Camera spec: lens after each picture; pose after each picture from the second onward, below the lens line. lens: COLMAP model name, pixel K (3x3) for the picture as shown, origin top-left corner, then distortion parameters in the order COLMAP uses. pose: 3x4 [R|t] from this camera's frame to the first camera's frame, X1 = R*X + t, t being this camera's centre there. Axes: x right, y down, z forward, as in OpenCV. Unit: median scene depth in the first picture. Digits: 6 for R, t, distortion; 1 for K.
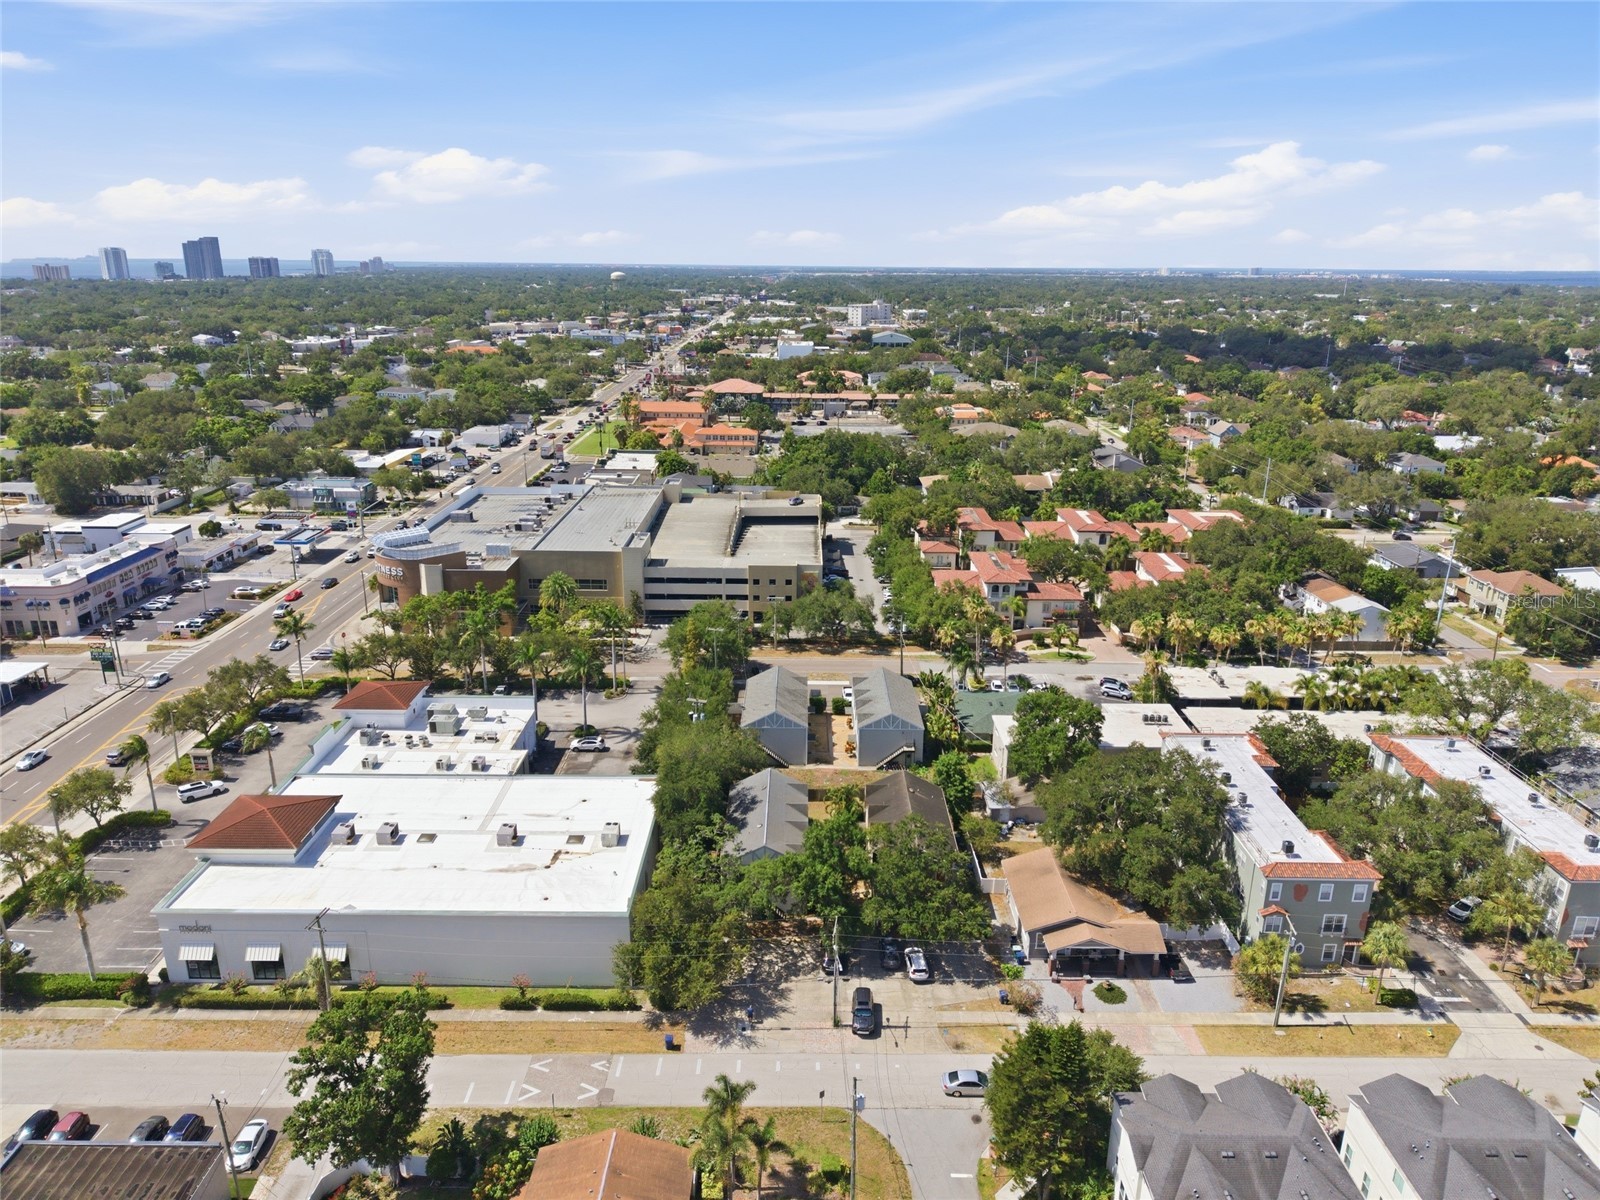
lens RADIAL K [[1051.6, 0, 800.4], [0, 1051.6, 601.8], [0, 0, 1]] dist [0.033211, -0.024253]
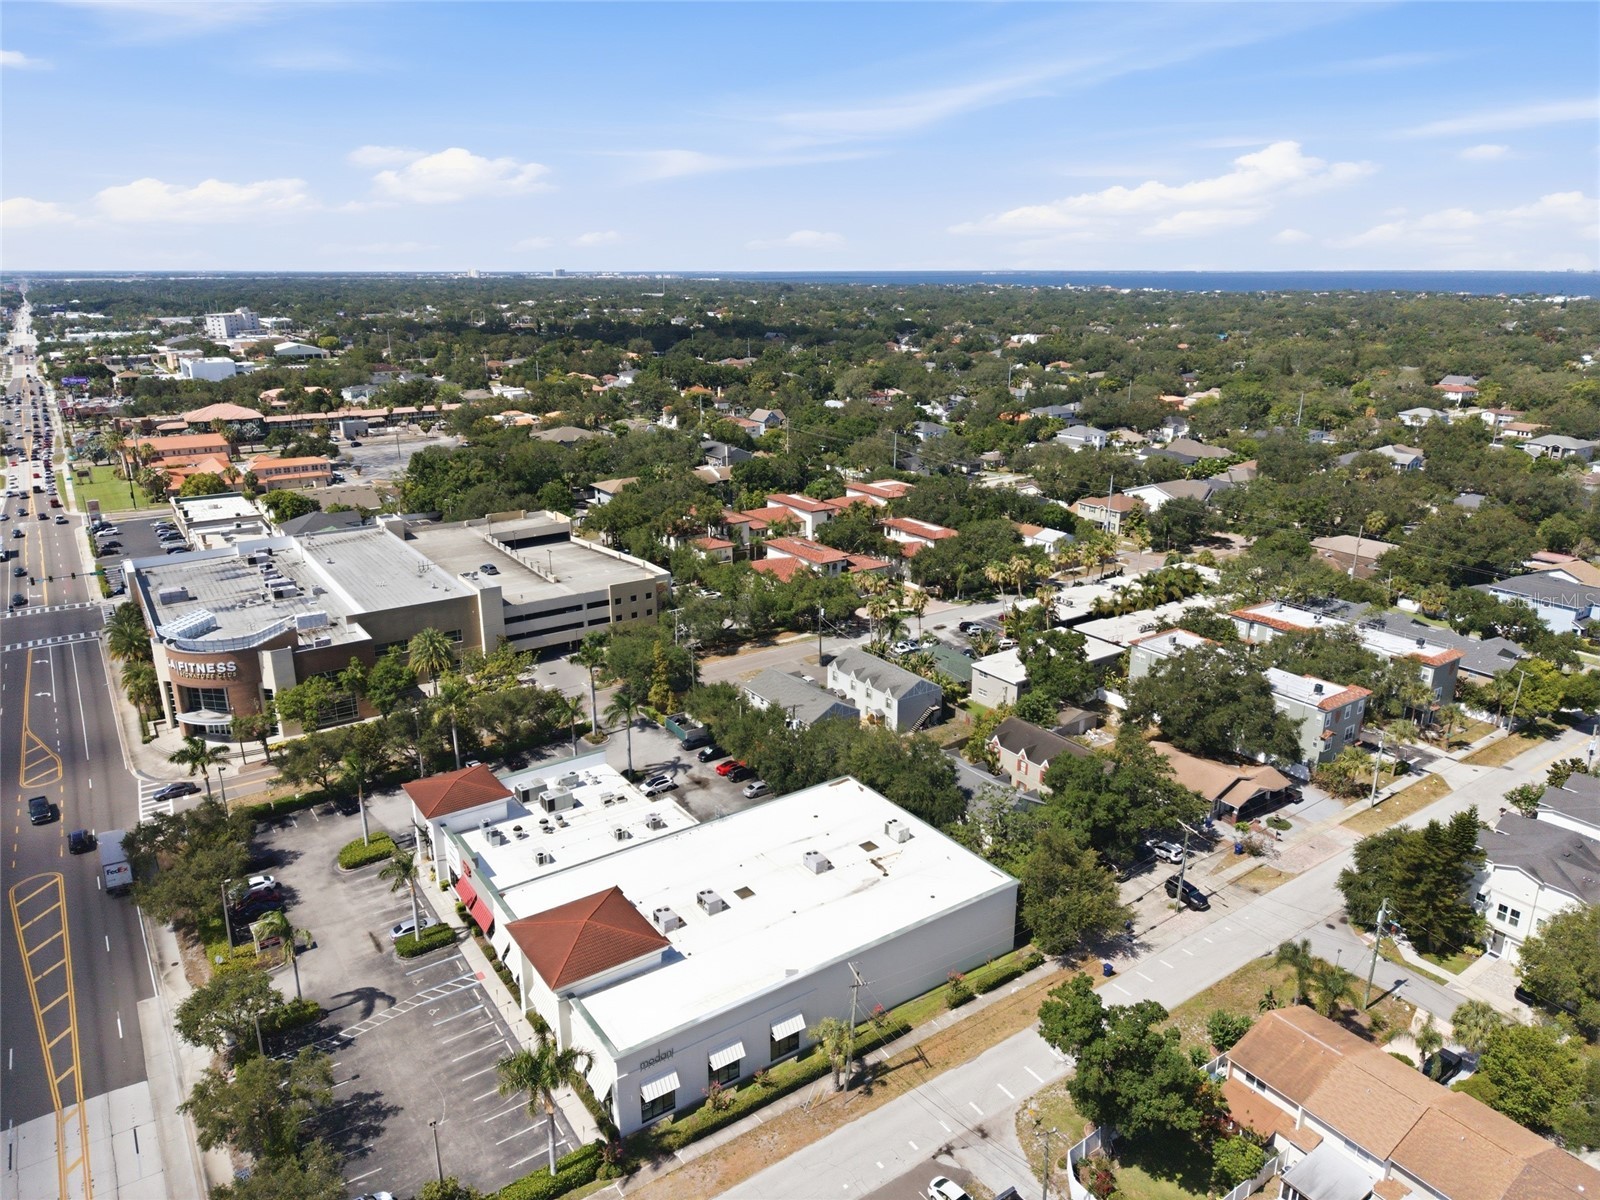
lens RADIAL K [[1051.6, 0, 801.7], [0, 1051.6, 587.5], [0, 0, 1]] dist [0.033211, -0.024253]
pose [[0.822853, -0.172076, 0.541575, -0.452903], [0.179421, 0.982970, 0.039714, -0.042083], [-0.539186, 0.064491, 0.839714, 0.099913]]
